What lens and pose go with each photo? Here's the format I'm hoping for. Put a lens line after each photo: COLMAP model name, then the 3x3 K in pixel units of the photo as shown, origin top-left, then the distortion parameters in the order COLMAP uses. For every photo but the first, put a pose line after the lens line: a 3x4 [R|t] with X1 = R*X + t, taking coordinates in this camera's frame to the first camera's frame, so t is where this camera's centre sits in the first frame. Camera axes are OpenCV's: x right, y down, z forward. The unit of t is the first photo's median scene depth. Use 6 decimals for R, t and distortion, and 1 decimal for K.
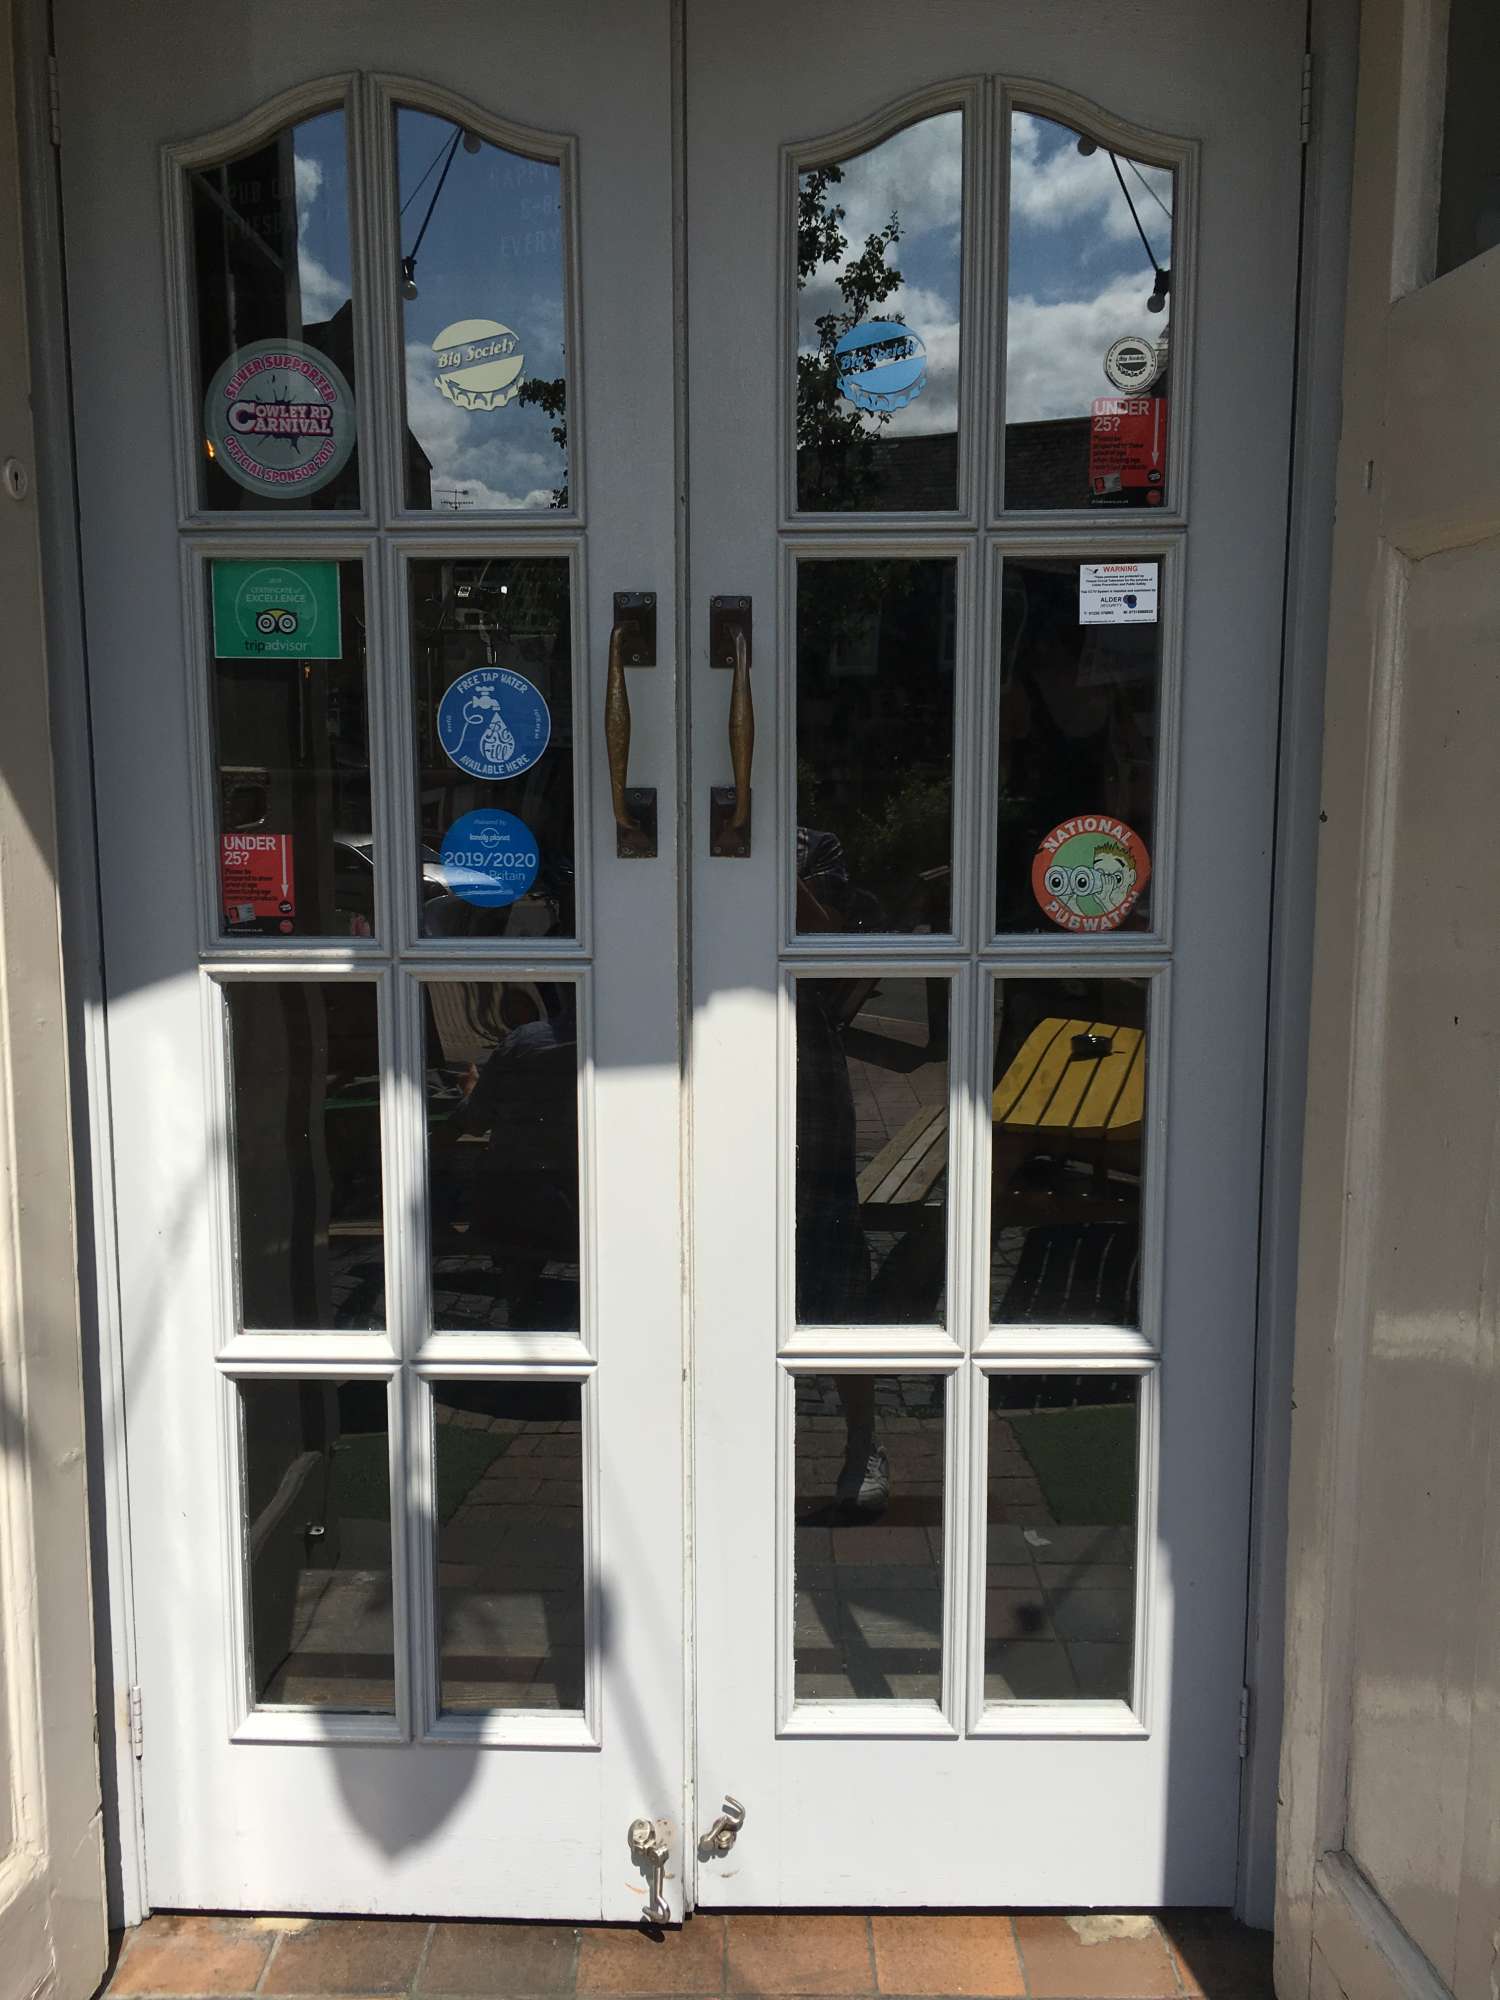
lens RADIAL K [[1698.3, 0, 751.7], [0, 1698.3, 995.9], [0, 0, 1]] dist [0.031584, -0.003185]
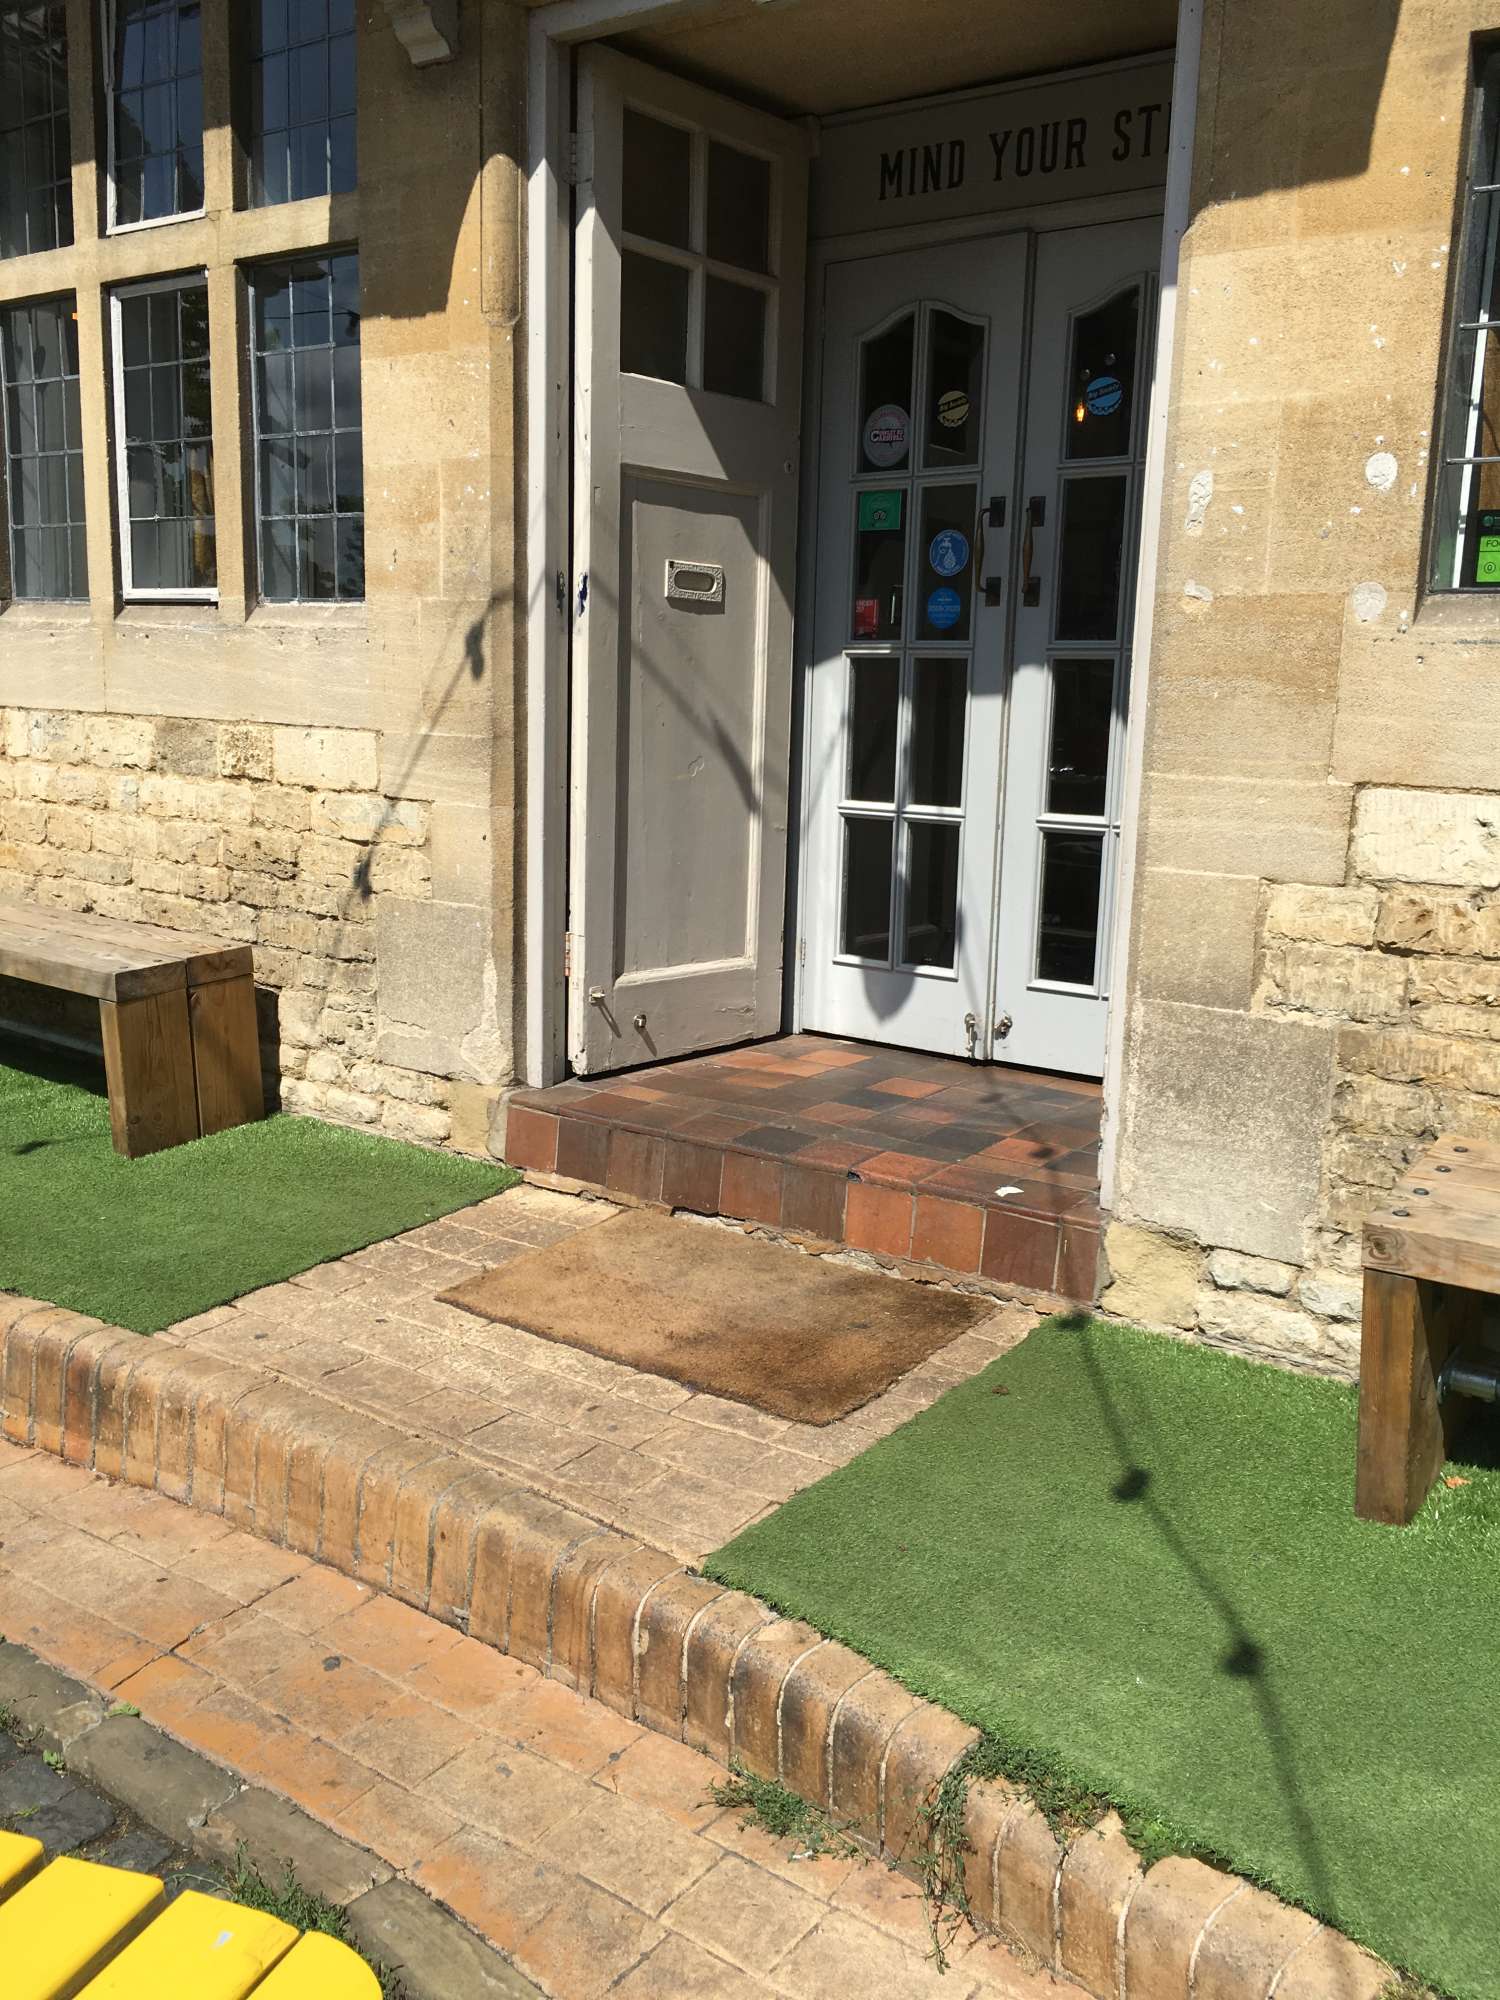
lens RADIAL K [[1698.3, 0, 751.3], [0, 1698.3, 1002.0], [0, 0, 1]] dist [0.031584, -0.003185]
pose [[0.809165, 0.128359, -0.573390, 1.106270], [-0.100920, 0.991706, 0.079585, 0.317381], [0.578850, -0.006531, 0.815408, -1.186539]]
